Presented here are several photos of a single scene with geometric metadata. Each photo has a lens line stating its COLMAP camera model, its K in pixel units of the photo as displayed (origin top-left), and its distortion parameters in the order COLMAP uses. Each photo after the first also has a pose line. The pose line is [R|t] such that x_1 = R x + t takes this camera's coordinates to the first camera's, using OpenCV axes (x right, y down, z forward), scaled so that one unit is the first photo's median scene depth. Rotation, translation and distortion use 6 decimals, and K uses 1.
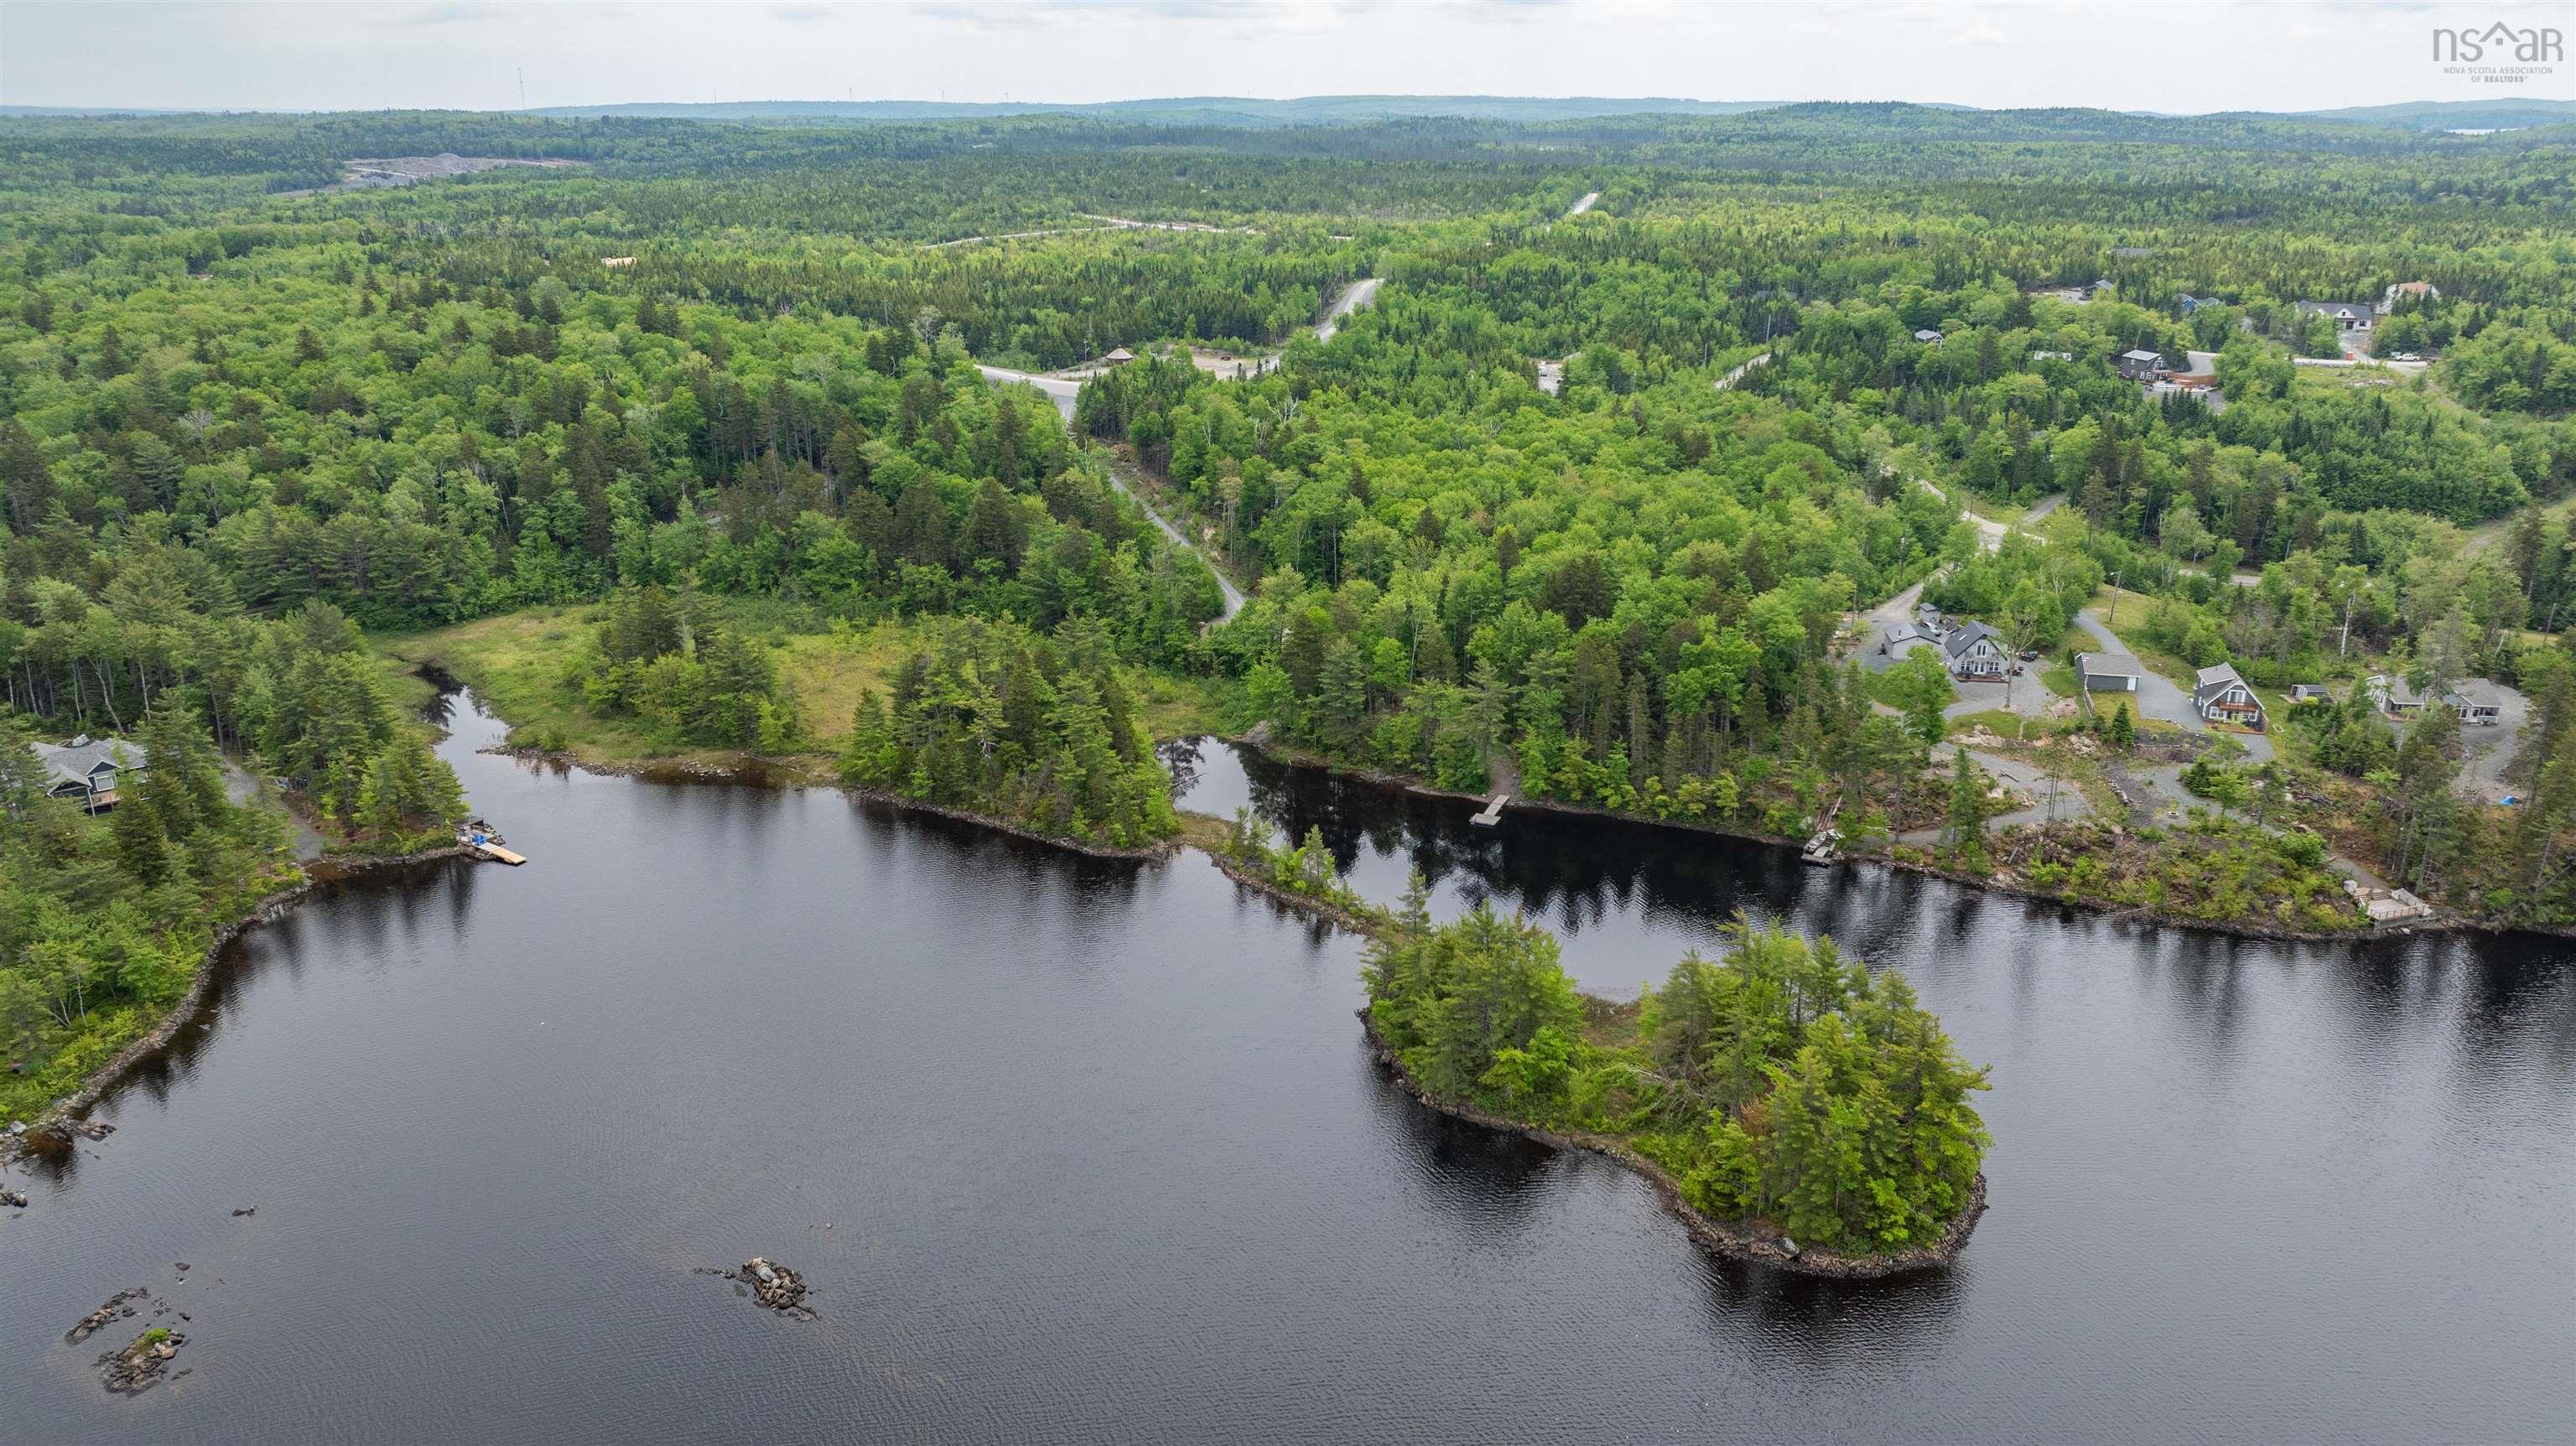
lens RADIAL K [[1811.3, 0, 1288.0], [0, 1811.3, 723.0], [0, 0, 1]] dist [-0.016418, 0.002254]
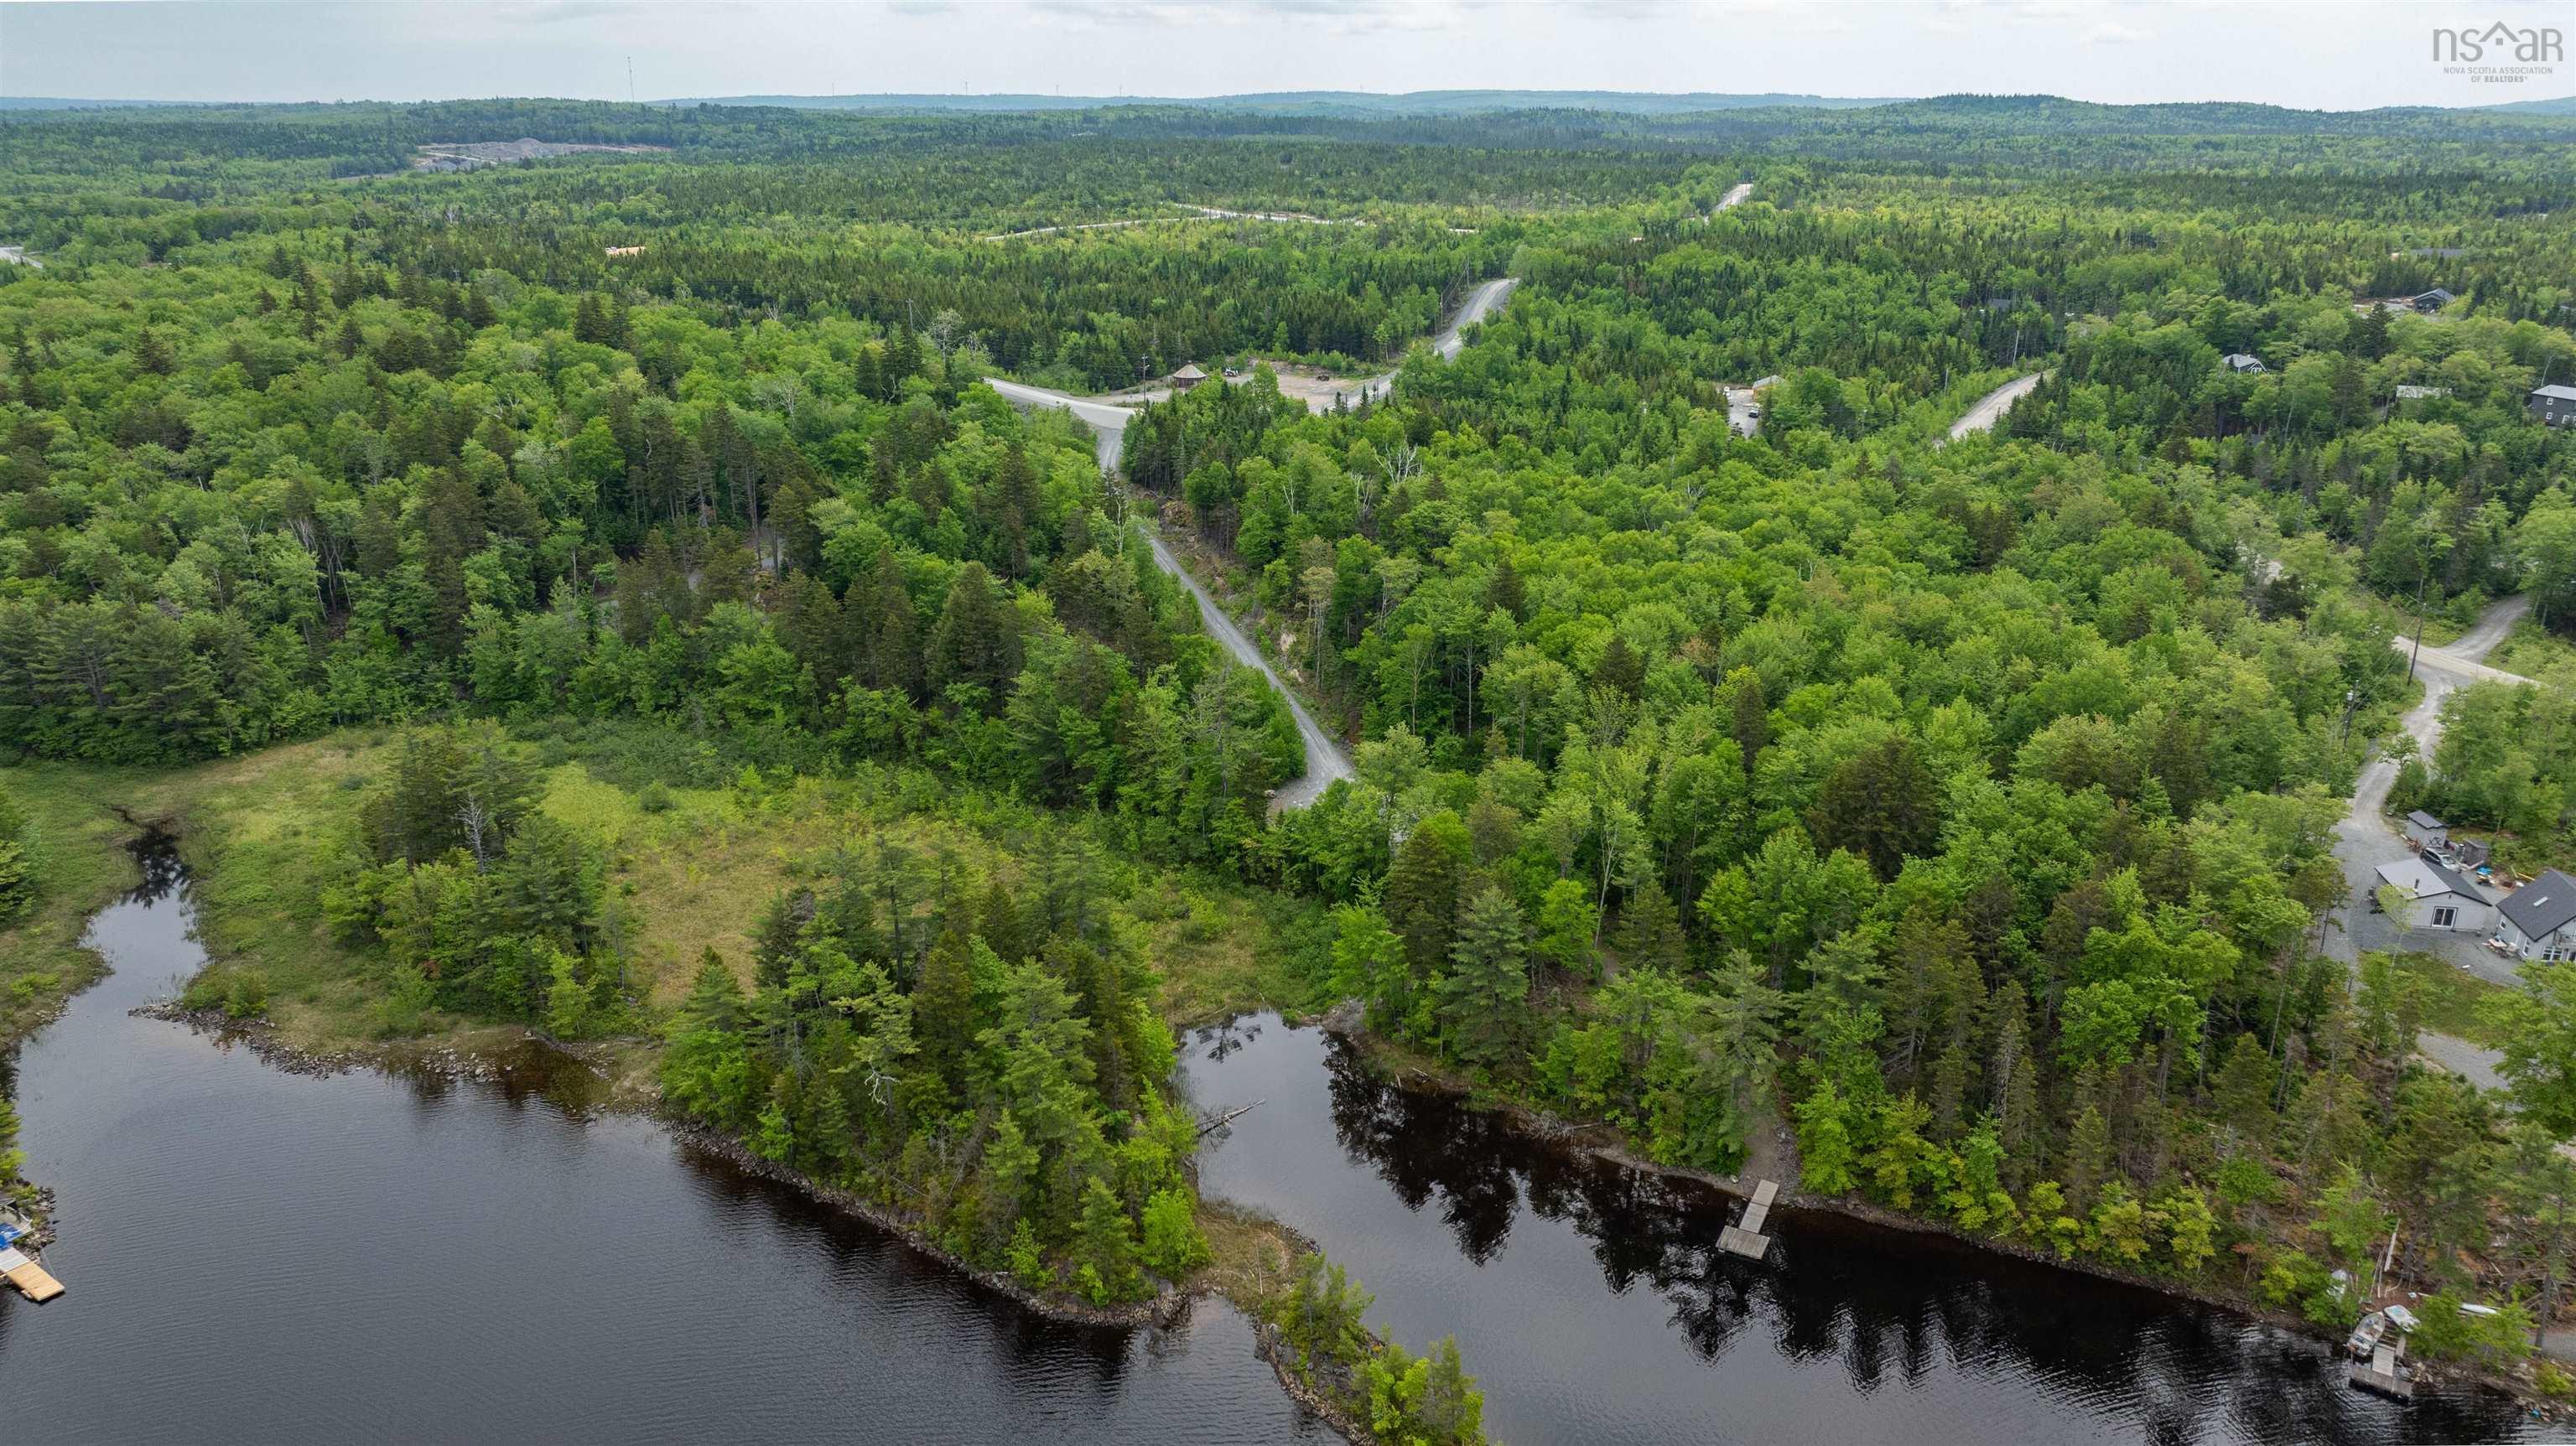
lens RADIAL K [[1811.3, 0, 1288.0], [0, 1811.3, 723.0], [0, 0, 1]] dist [-0.016418, 0.002254]
pose [[0.998252, 0.021521, -0.055037, -0.003922], [-0.021398, 0.999767, 0.002812, -0.073662], [0.055085, -0.001629, 0.998480, 0.290155]]
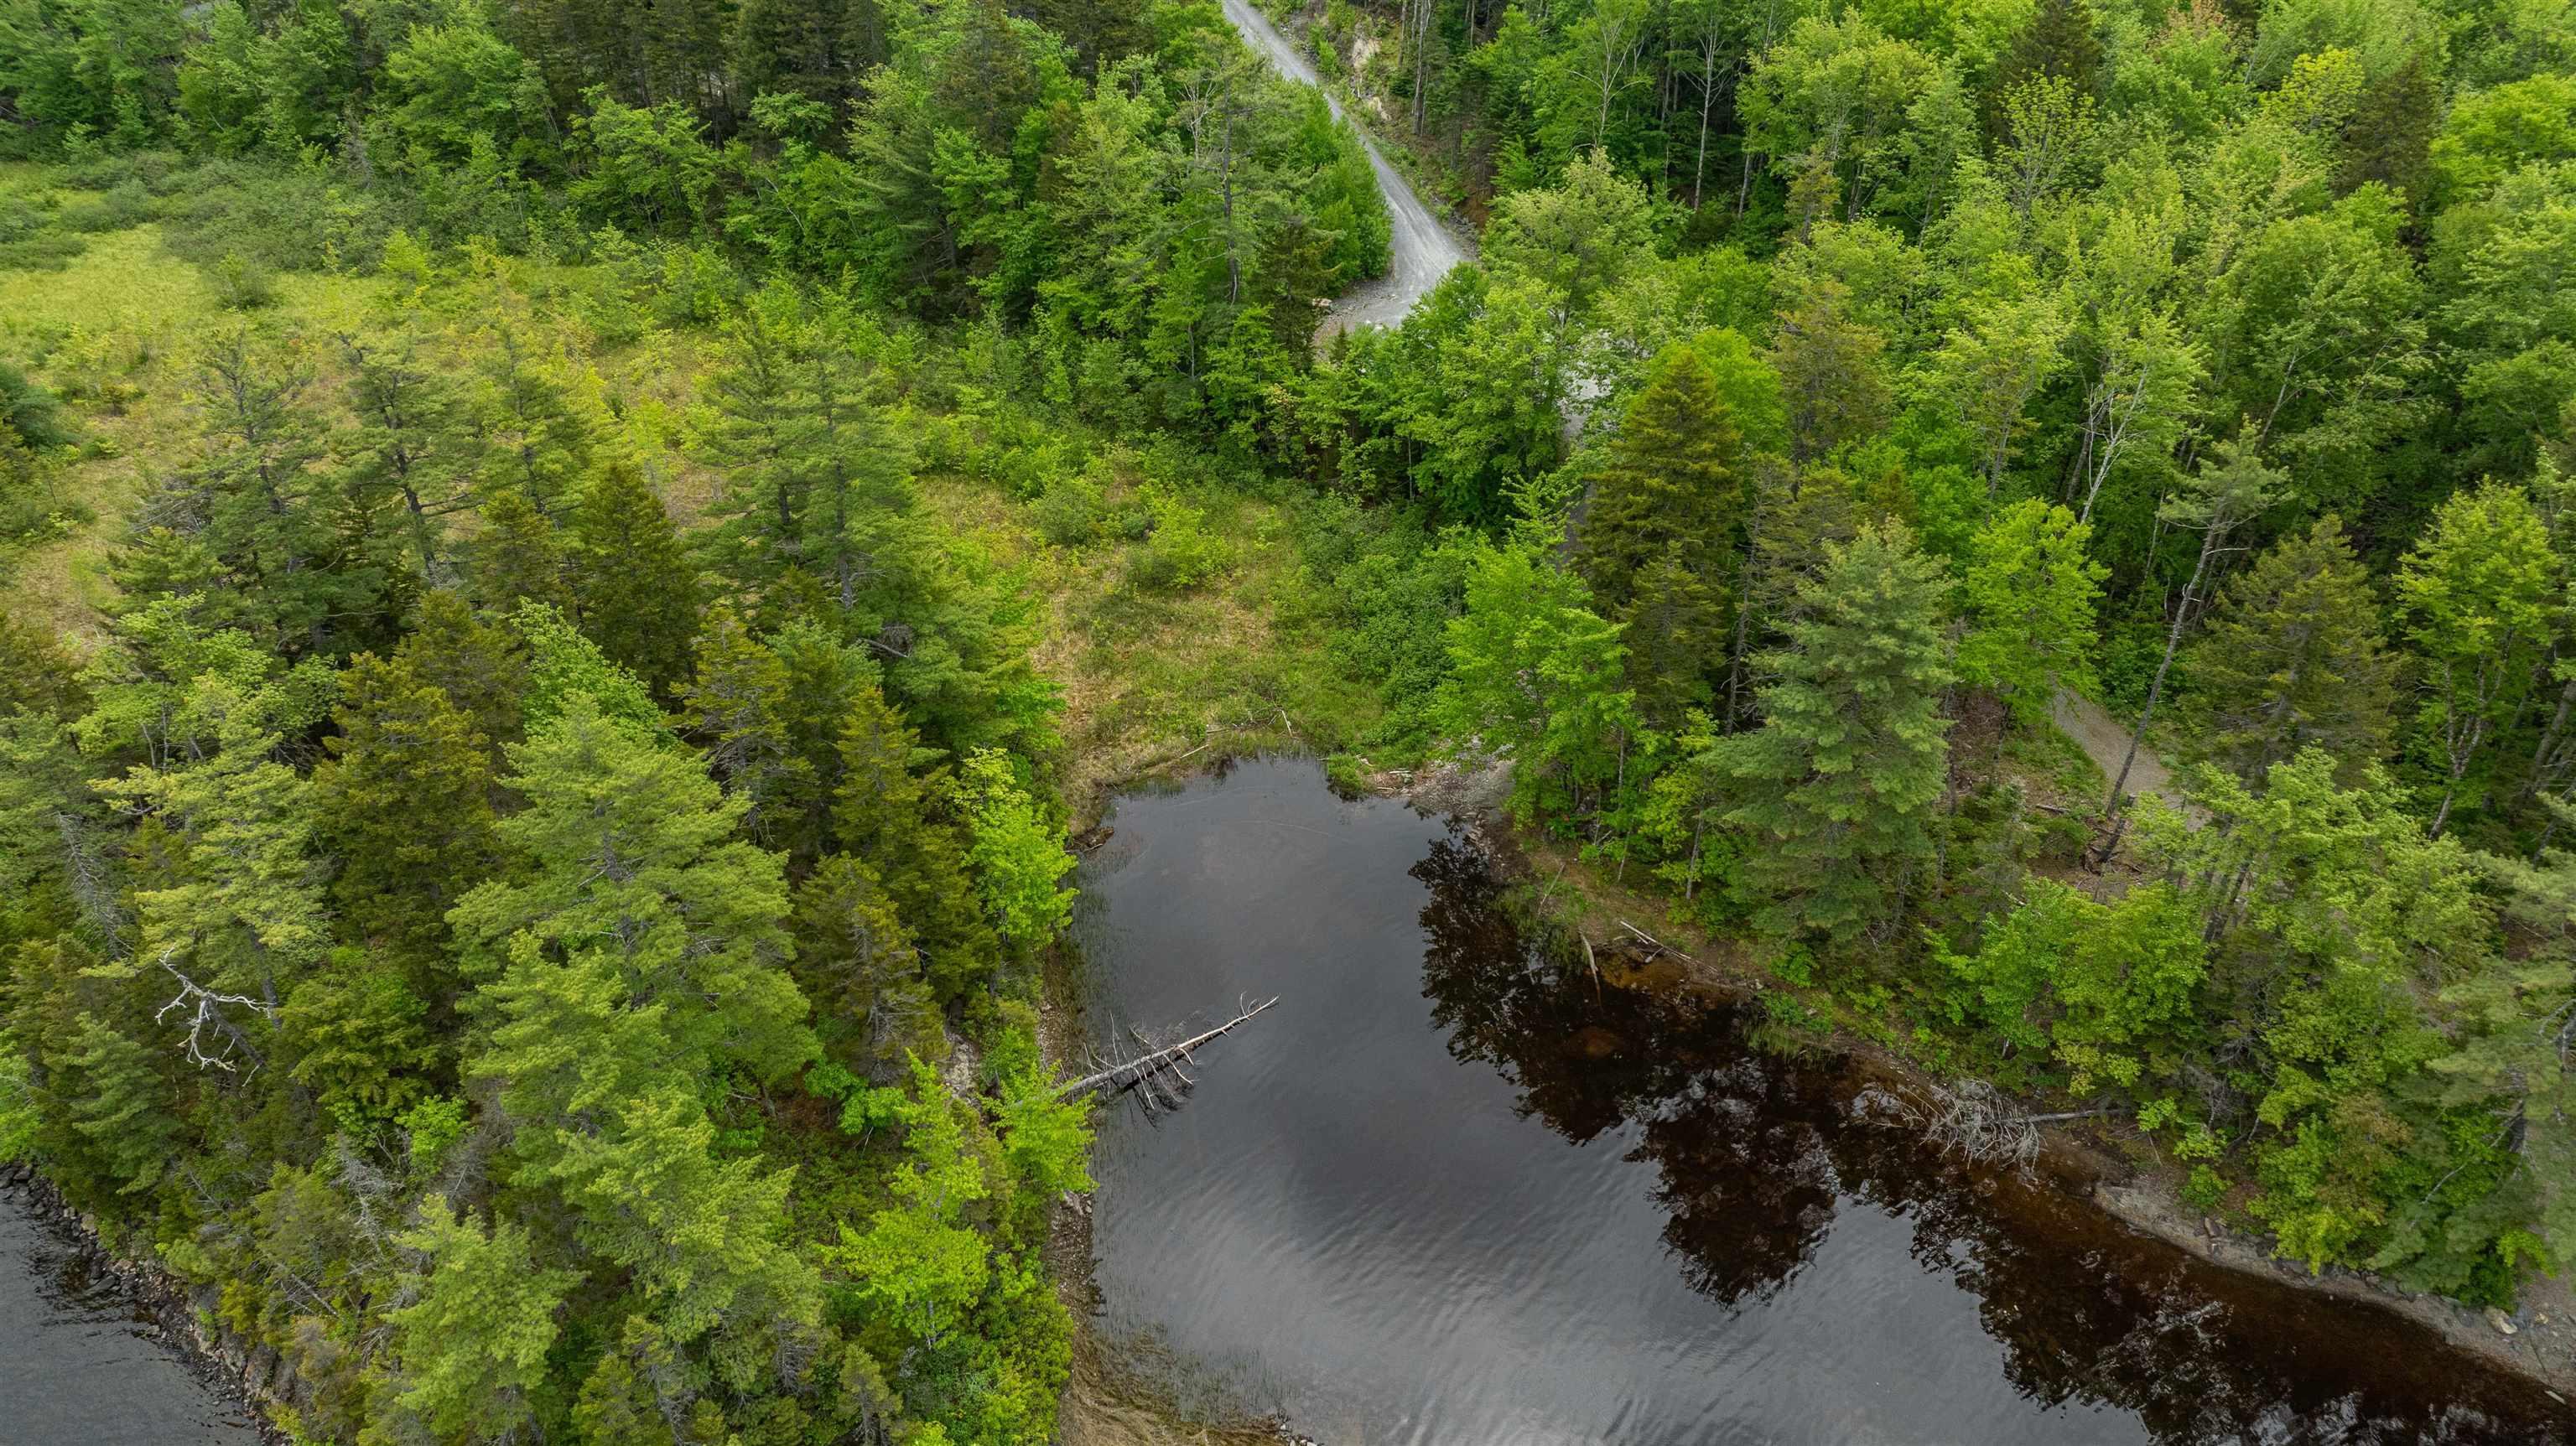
lens RADIAL K [[1811.3, 0, 1288.0], [0, 1811.3, 723.0], [0, 0, 1]] dist [-0.016418, 0.002254]
pose [[0.994553, 0.071035, -0.076274, -0.018547], [-0.051065, 0.970032, 0.237549, -0.052681], [0.090862, -0.232361, 0.968376, 0.555928]]
